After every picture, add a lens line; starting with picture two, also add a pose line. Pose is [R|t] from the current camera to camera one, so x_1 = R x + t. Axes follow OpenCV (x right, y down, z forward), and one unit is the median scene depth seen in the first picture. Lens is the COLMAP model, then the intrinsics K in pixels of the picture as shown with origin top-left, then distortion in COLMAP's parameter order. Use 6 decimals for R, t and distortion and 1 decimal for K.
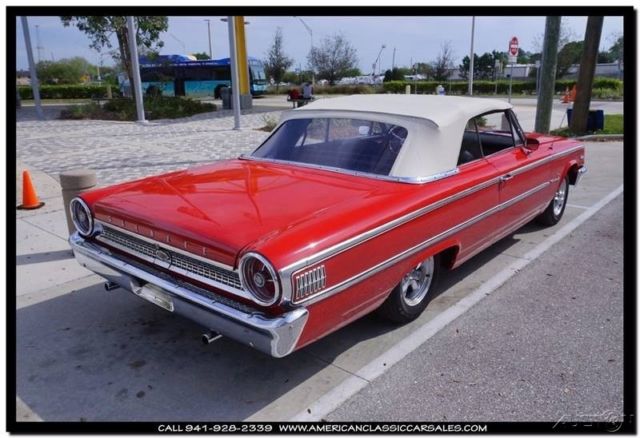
lens RADIAL K [[509.6, 0, 320.0], [0, 509.6, 219.0], [0, 0, 1]] dist [0.004347, 0.002809]
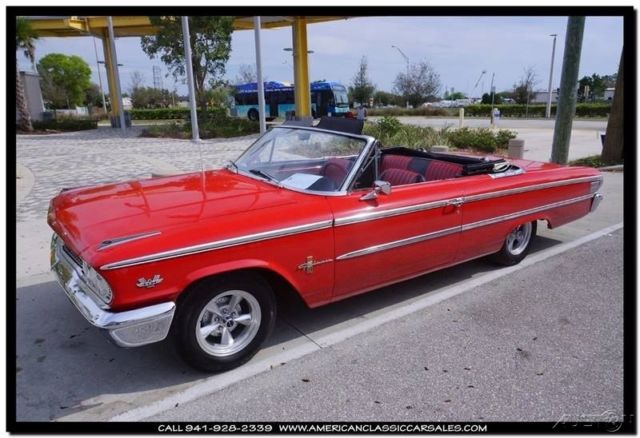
lens RADIAL K [[447.2, 0, 320.0], [0, 447.2, 219.0], [0, 0, 1]] dist [-0.002291, 0.001445]
pose [[0.974539, 0.054929, -0.217386, 0.143676], [-0.057615, 0.998321, -0.006028, -0.026798], [0.216690, 0.018399, 0.976067, 0.096001]]
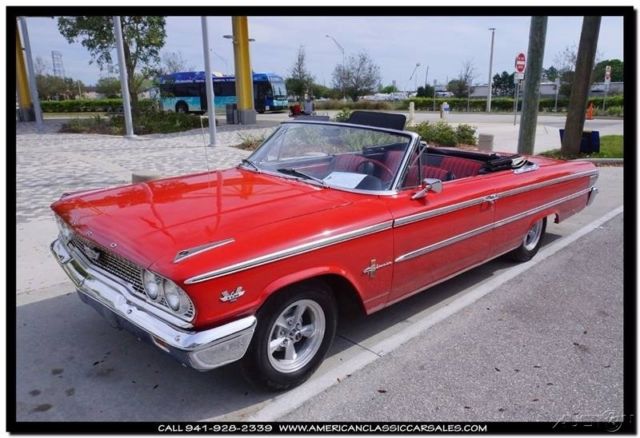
lens RADIAL K [[478.1, 0, 320.0], [0, 478.1, 219.0], [0, 0, 1]] dist [0.002697, 0.003892]
pose [[0.996801, 0.026066, -0.075558, 0.099610], [-0.027138, 0.999545, -0.013188, -0.025325], [0.075180, 0.015196, 0.997054, 0.089077]]
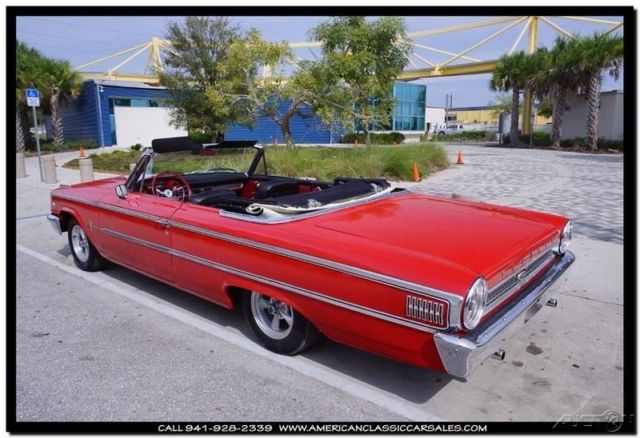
lens RADIAL K [[465.8, 0, 320.0], [0, 465.8, 219.0], [0, 0, 1]] dist [-0.005776, 0.000130]
pose [[0.024844, 0.201801, -0.979111, 0.374175], [-0.258605, 0.947374, 0.188698, -0.100732], [0.965664, 0.248515, 0.075723, 0.361625]]
